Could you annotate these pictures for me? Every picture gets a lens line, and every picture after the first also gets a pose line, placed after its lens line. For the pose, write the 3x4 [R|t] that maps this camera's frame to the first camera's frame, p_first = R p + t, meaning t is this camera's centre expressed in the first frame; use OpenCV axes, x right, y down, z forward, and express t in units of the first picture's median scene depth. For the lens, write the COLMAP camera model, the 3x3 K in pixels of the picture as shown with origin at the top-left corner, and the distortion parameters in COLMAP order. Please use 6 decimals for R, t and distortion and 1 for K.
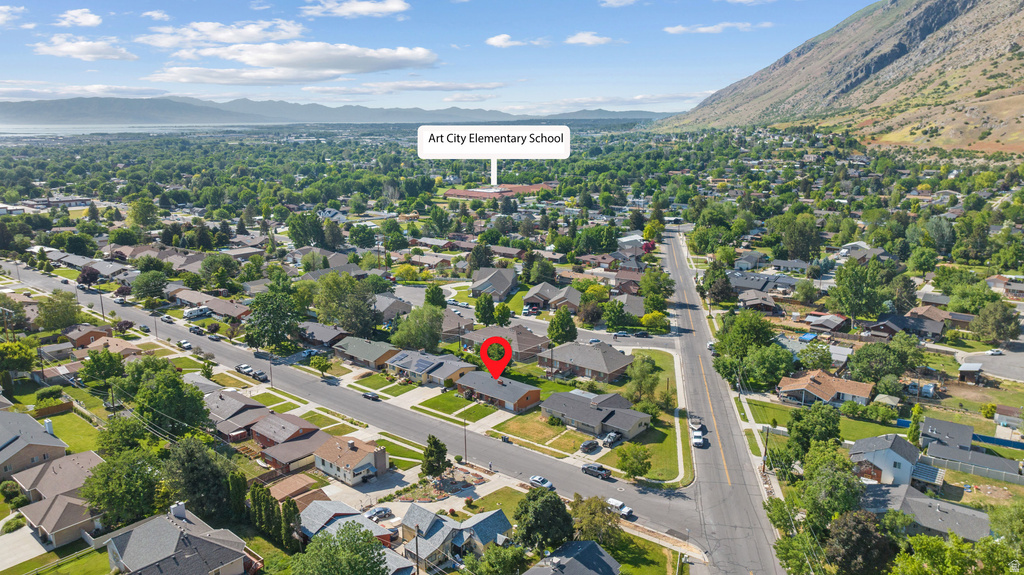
lens RADIAL K [[732.5, 0, 511.5], [0, 732.5, 288.2], [0, 0, 1]] dist [-0.047869, 0.067020]
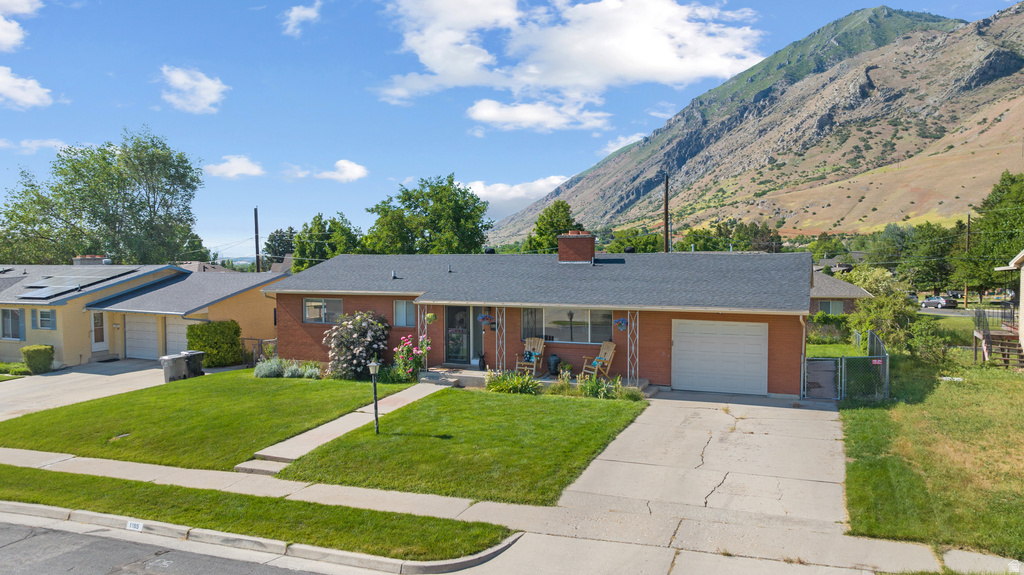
lens RADIAL K [[732.5, 0, 518.2], [0, 732.5, 284.5], [0, 0, 1]] dist [-0.047869, 0.067020]
pose [[0.953438, -0.015829, 0.301174, -0.009685], [0.072557, 0.981330, -0.178119, 0.021473], [-0.292732, 0.191678, 0.936786, 0.113681]]
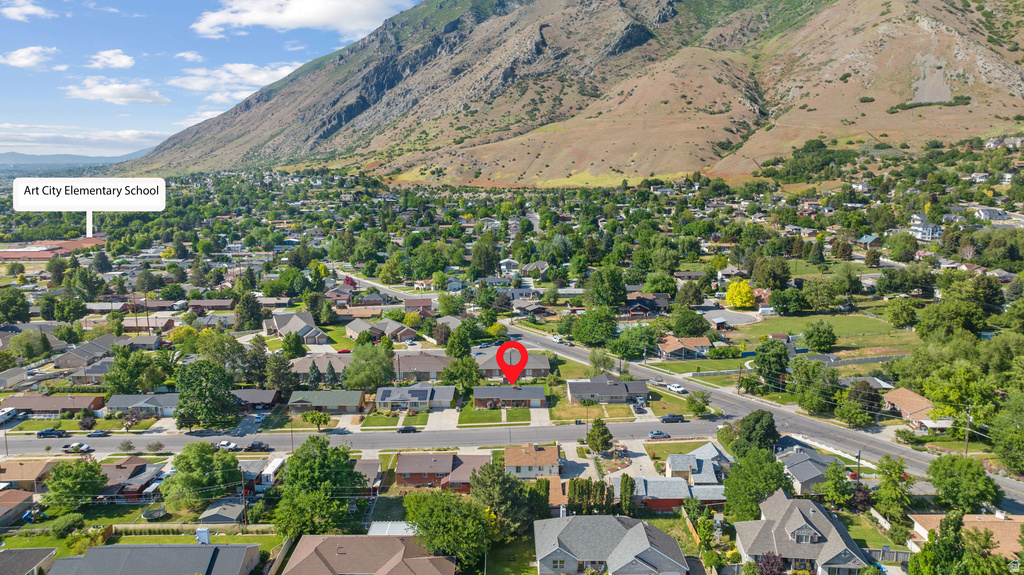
lens RADIAL K [[732.5, 0, 508.5], [0, 732.5, 287.5], [0, 0, 1]] dist [-0.047869, 0.067020]
pose [[0.758779, -0.114945, 0.641126, -0.101350], [0.151796, 0.988409, -0.002444, -0.003990], [-0.633414, 0.099175, 0.767432, 0.009675]]
